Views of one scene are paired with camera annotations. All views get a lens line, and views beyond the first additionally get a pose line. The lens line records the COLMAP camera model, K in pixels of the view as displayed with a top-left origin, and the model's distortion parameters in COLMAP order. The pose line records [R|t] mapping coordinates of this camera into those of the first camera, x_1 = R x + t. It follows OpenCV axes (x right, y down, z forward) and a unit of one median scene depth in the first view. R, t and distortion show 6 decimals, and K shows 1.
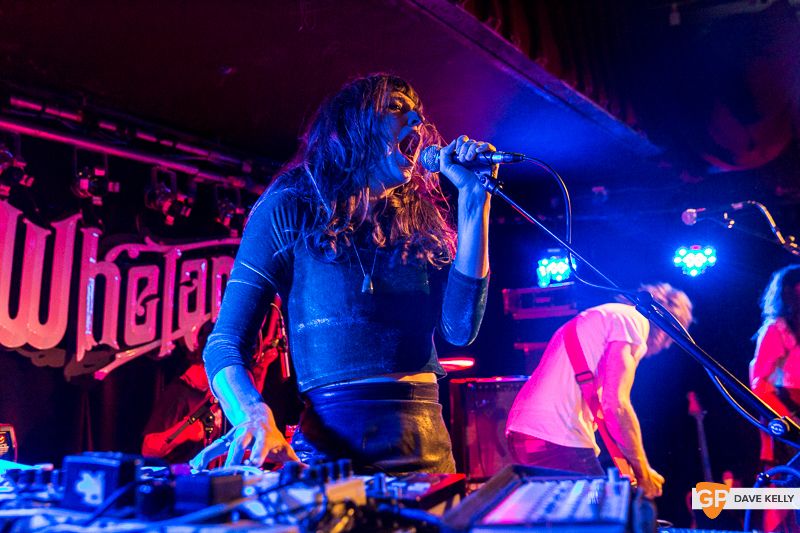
lens RADIAL K [[739.0, 0, 400.0], [0, 739.0, 266.5], [0, 0, 1]] dist [-0.000355, 0.011766]
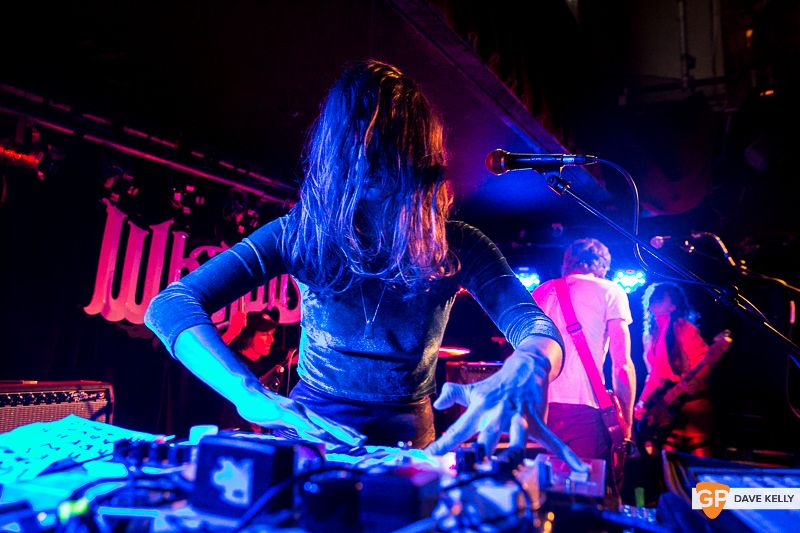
lens RADIAL K [[522.7, 0, 400.0], [0, 522.7, 266.5], [0, 0, 1]] dist [0.003668, 0.001072]
pose [[0.998655, 0.048210, 0.019079, -0.049771], [-0.047686, 0.998497, -0.027014, 0.014967], [-0.020353, 0.026068, 0.999453, 0.082449]]
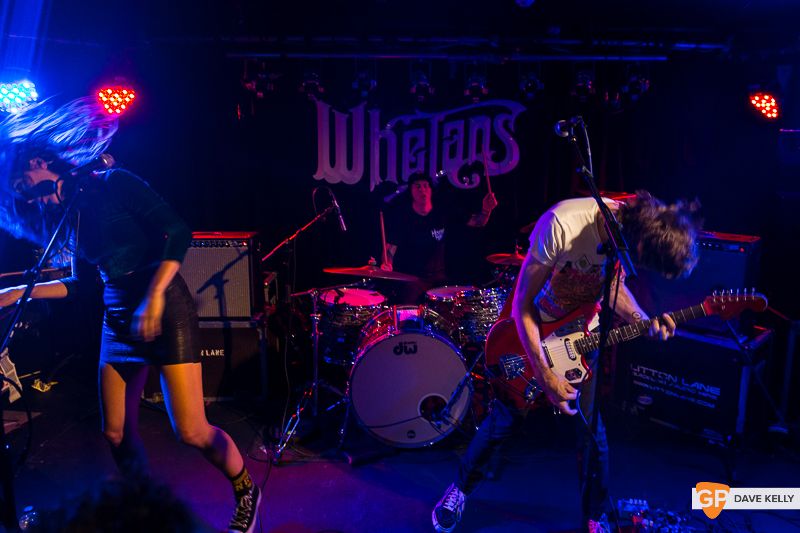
lens RADIAL K [[568.2, 0, 433.6], [0, 568.2, 243.7], [0, 0, 1]] dist [0.006288, -0.000326]
pose [[0.620306, 0.165493, -0.766703, 0.655161], [0.092377, 0.955271, 0.280933, -0.107602], [0.778901, -0.245090, 0.577272, 0.316953]]
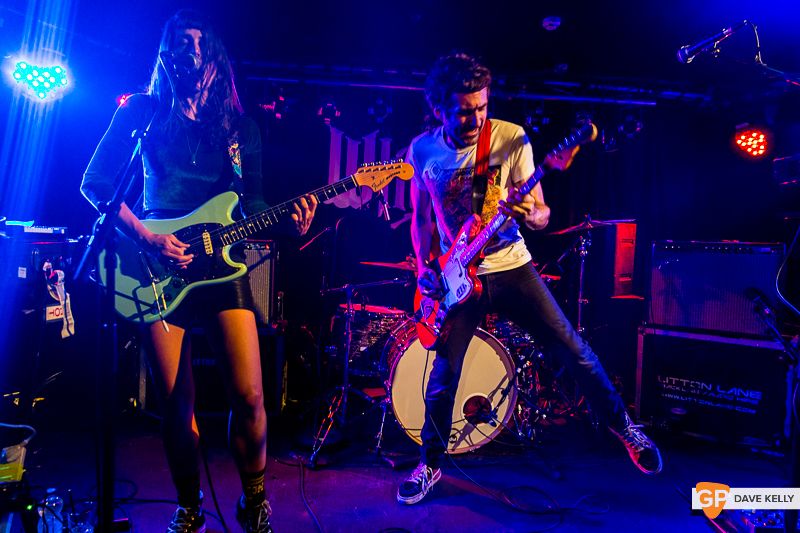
lens RADIAL K [[522.7, 0, 400.0], [0, 522.7, 266.5], [0, 0, 1]] dist [0.003668, 0.001072]
pose [[0.675738, 0.073009, -0.733517, 0.487133], [0.055720, 0.987177, 0.149587, 0.059717], [0.735033, -0.141953, 0.663005, 0.202370]]
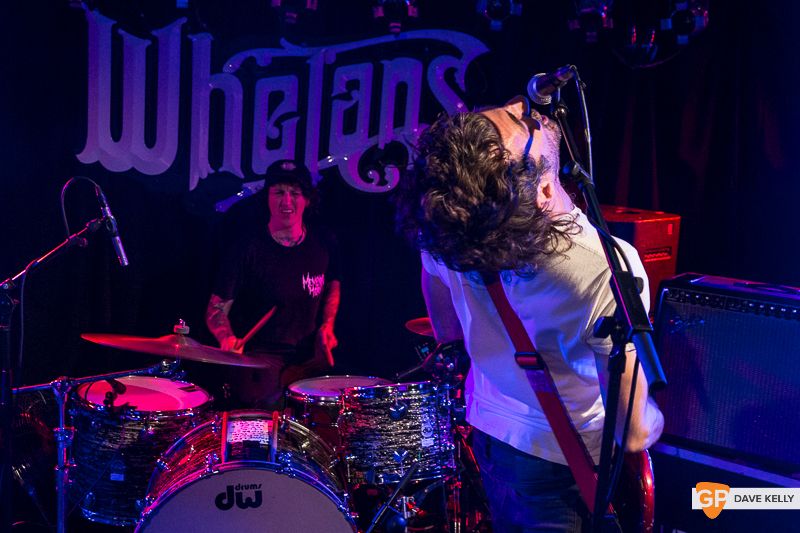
lens RADIAL K [[1024.7, 0, 444.2], [0, 1024.7, 289.0], [0, 0, 1]] dist [0.010762, -0.024322]
pose [[0.698945, 0.185268, -0.690762, 0.631537], [0.031116, 0.957071, 0.288178, -0.101086], [0.714498, -0.222914, 0.663175, 0.360882]]
